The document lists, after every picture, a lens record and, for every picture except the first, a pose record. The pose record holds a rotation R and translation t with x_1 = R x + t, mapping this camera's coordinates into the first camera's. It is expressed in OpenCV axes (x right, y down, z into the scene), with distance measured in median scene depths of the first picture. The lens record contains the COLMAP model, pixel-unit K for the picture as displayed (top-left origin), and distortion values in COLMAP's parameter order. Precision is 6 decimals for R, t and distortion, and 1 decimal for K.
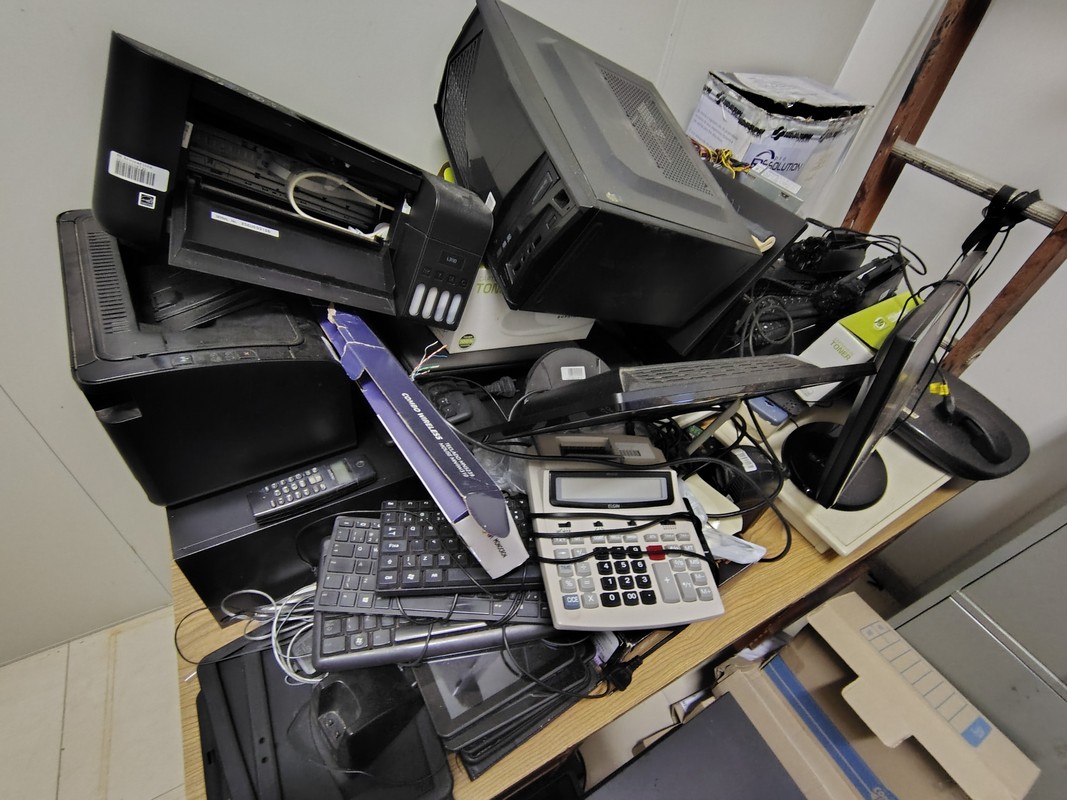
lens RADIAL K [[496.4, 0, 532.3], [0, 496.4, 398.8], [0, 0, 1]] dist [-0.002599, -0.000148]
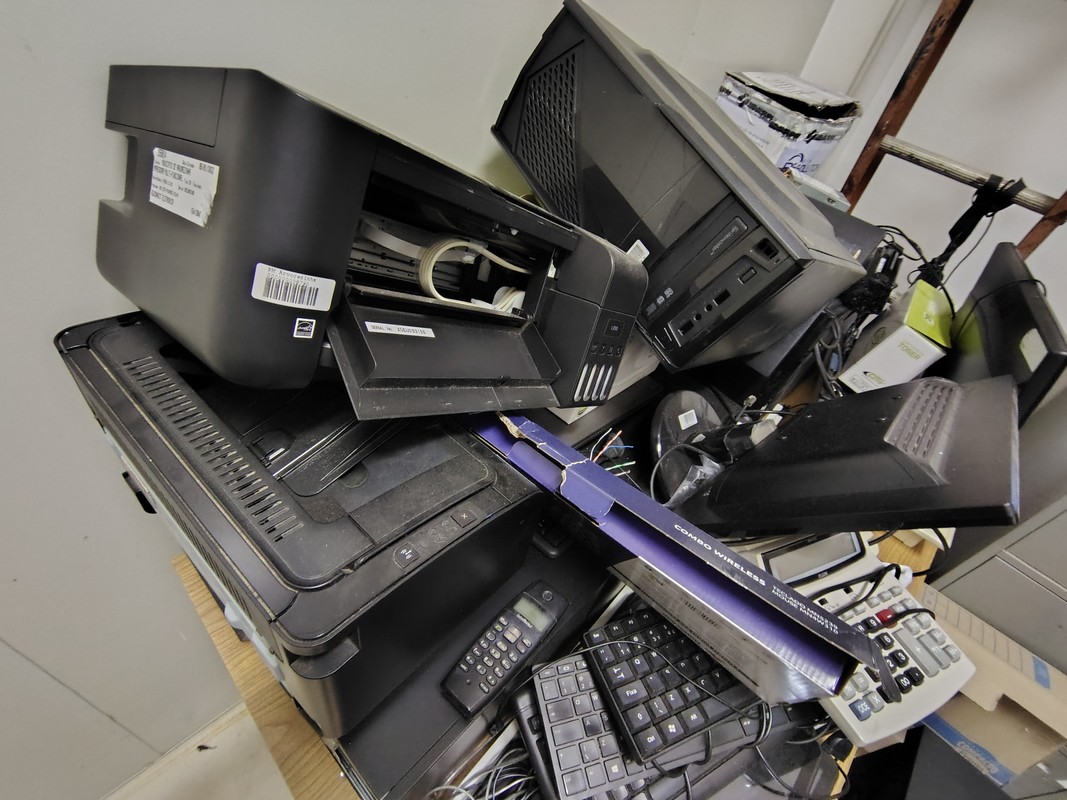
lens RADIAL K [[497.7, 0, 533.5], [0, 497.7, 400.0], [0, 0, 1]] dist [-0.002414, 0.000142]
pose [[0.965654, -0.156795, 0.207192, -0.456946], [0.150810, 0.987562, 0.044473, -0.207812], [-0.211588, -0.011699, 0.977289, 0.208332]]
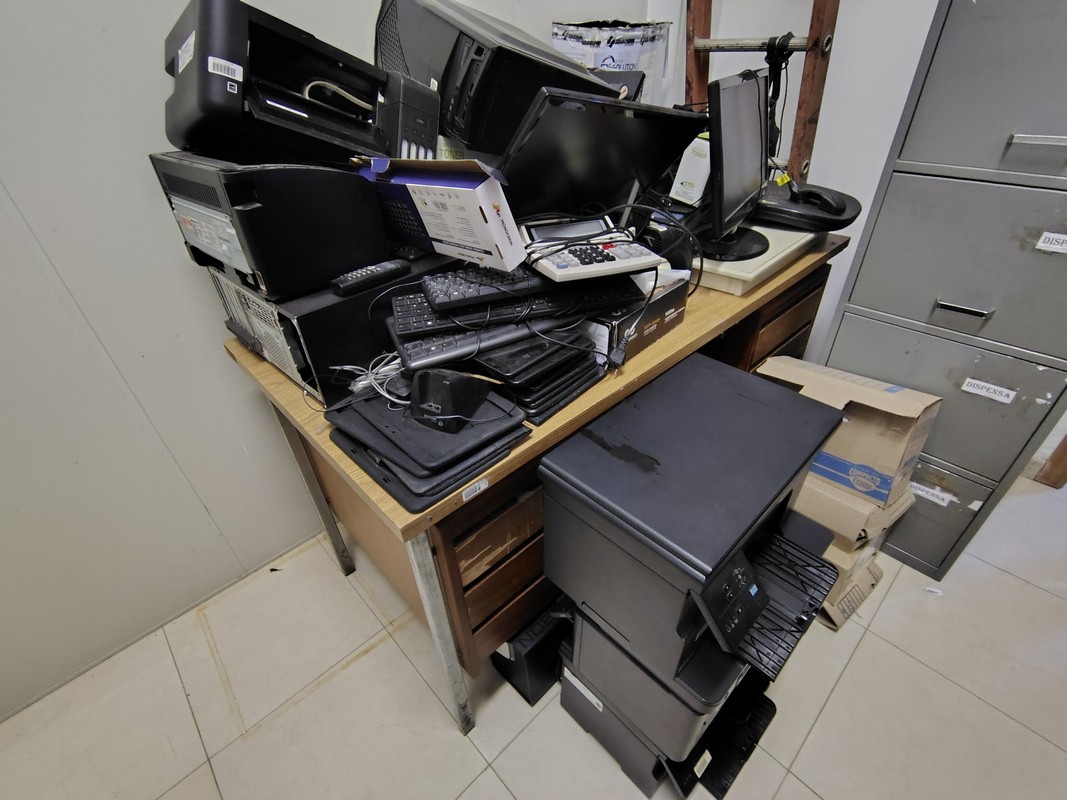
lens RADIAL K [[496.1, 0, 526.5], [0, 496.1, 401.1], [0, 0, 1]] dist [-0.002883, -0.000264]
pose [[0.951550, -0.295812, 0.083957, -0.219357], [0.304126, 0.945674, -0.114925, 0.743851], [-0.045399, 0.134890, 0.989820, -0.355386]]
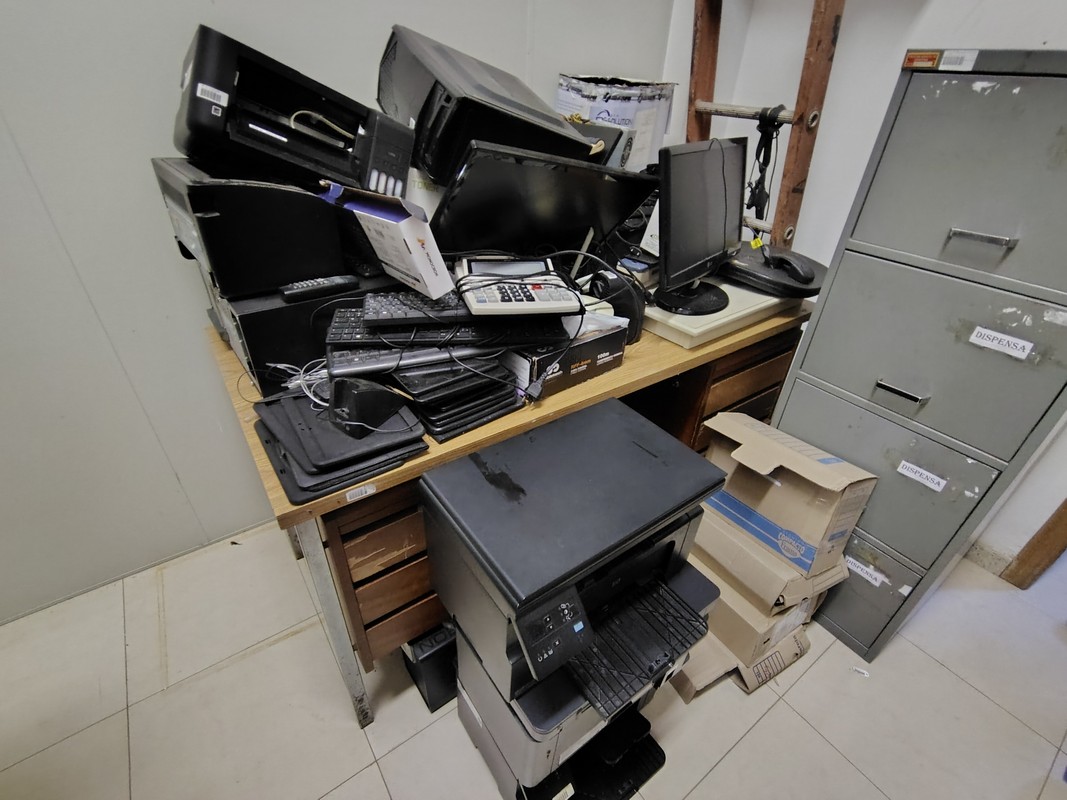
lens RADIAL K [[489.0, 0, 527.2], [0, 489.0, 401.4], [0, 0, 1]] dist [-0.001012, -0.000230]
pose [[0.987380, -0.155738, 0.028761, 0.101158], [0.158360, 0.973104, -0.167304, 0.814553], [-0.001932, 0.169747, 0.985486, -0.434952]]
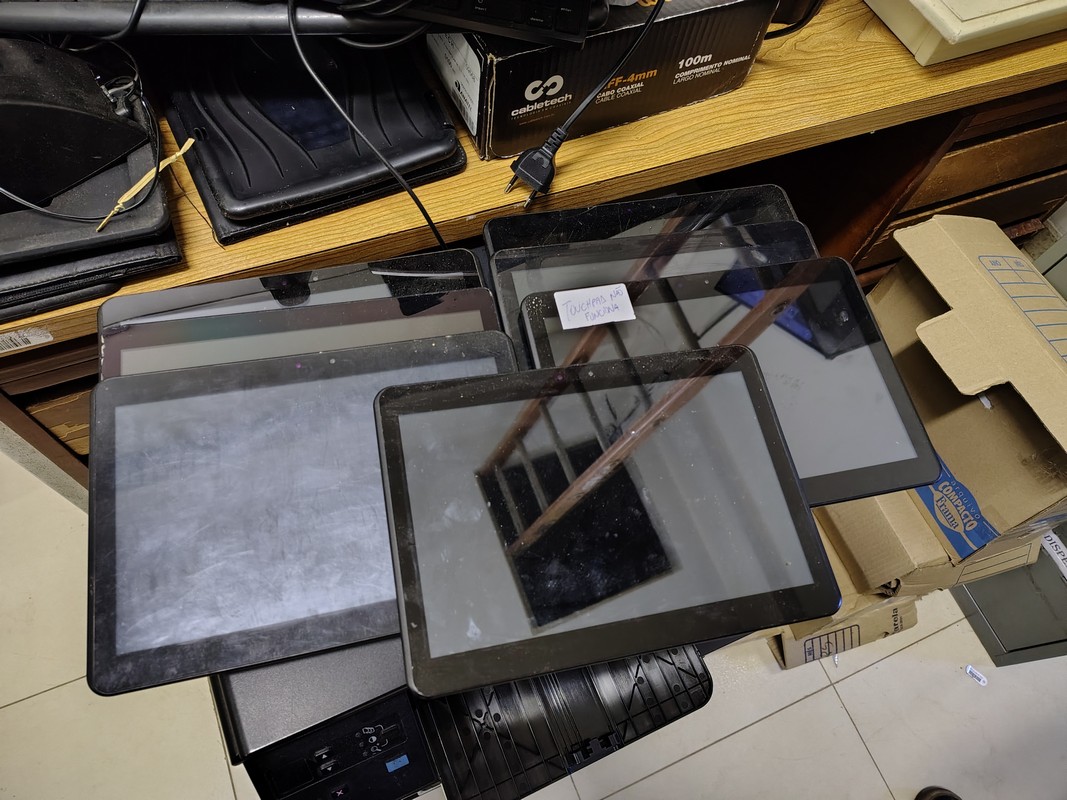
lens RADIAL K [[737.8, 0, 533.5], [0, 737.8, 400.0], [0, 0, 1]] dist [0.003104, -0.003145]
pose [[0.994075, 0.071920, -0.081503, 0.318346], [-0.041482, 0.944072, 0.327121, 0.549110], [0.100471, -0.321801, 0.941461, 0.065416]]
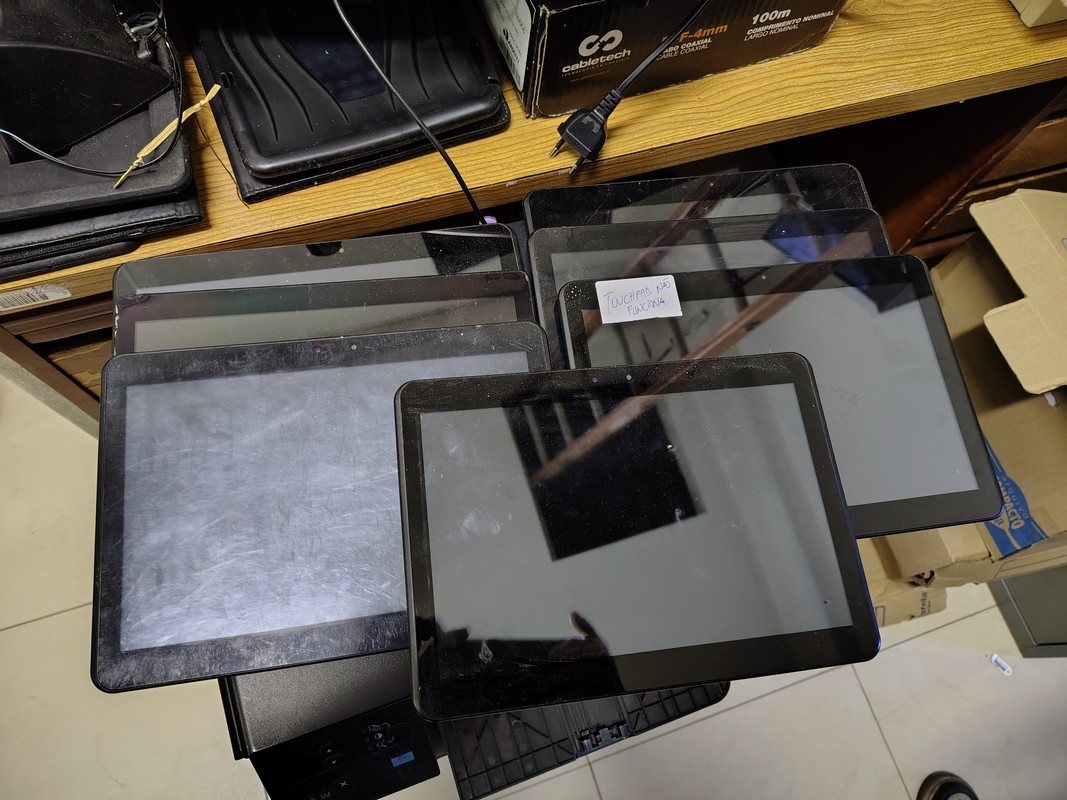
lens RADIAL K [[744.5, 0, 529.6], [0, 744.5, 393.5], [0, 0, 1]] dist [-0.006210, 0.001482]
pose [[0.982225, 0.144897, -0.119323, 0.307841], [-0.083283, 0.906112, 0.414758, 0.501694], [0.168218, -0.397449, 0.902074, 0.128338]]
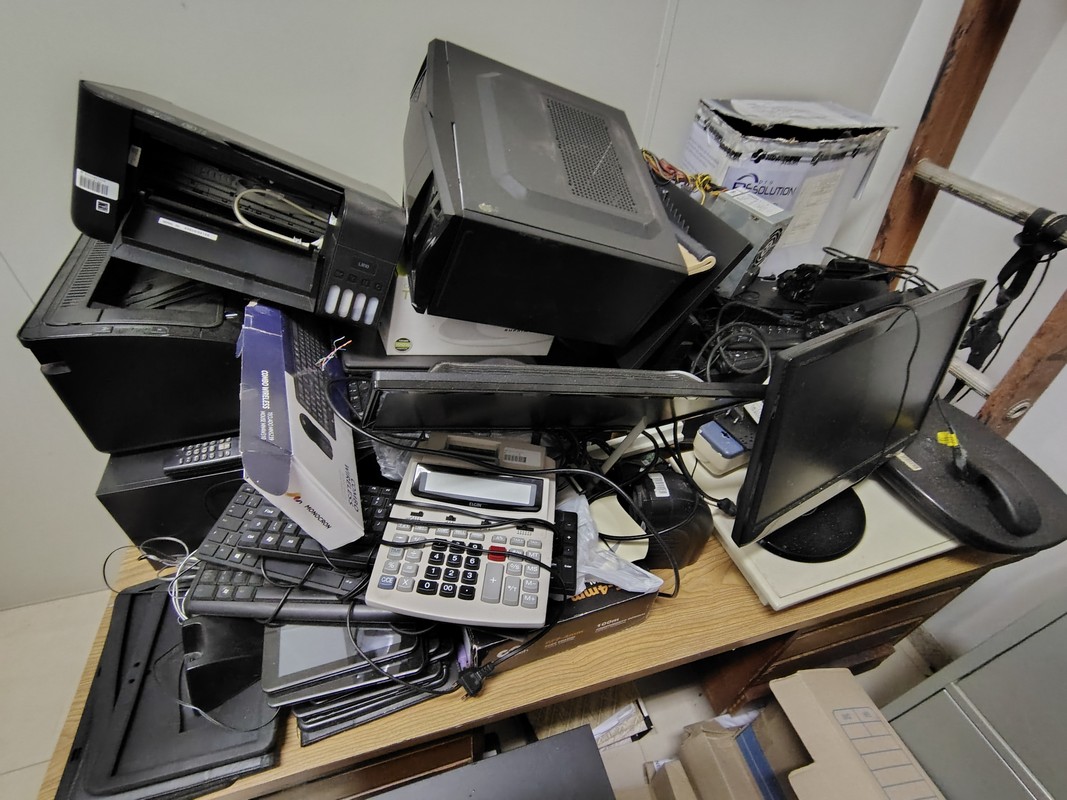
lens RADIAL K [[493.9, 0, 533.5], [0, 493.9, 400.0], [0, 0, 1]] dist [-0.002409, -0.000505]
pose [[0.973272, 0.080379, -0.215130, 0.449227], [-0.095712, 0.993488, -0.061813, 0.050839], [0.208761, 0.080751, 0.974627, 0.020011]]
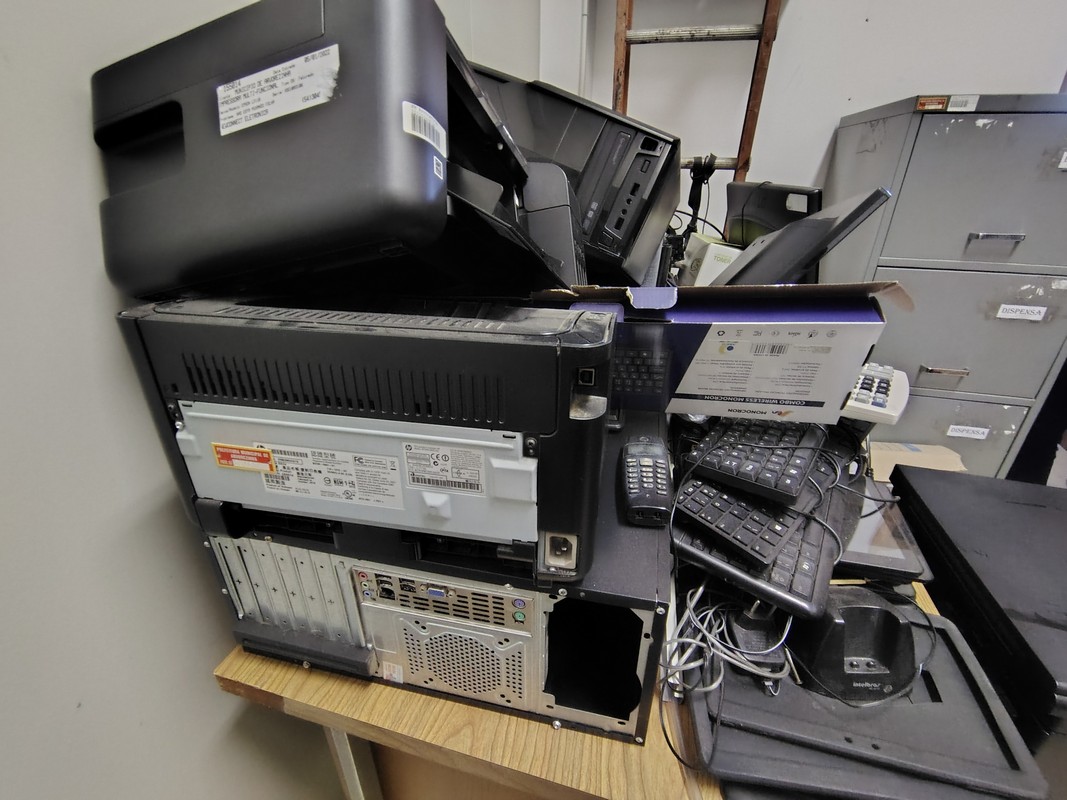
lens RADIAL K [[491.3, 0, 527.7], [0, 491.3, 407.8], [0, 0, 1]] dist [-0.000897, -0.000475]
pose [[0.703479, -0.442063, 0.556505, -0.904188], [0.562040, 0.825286, -0.054905, 0.015142], [-0.435004, 0.351403, 0.829028, 0.319442]]
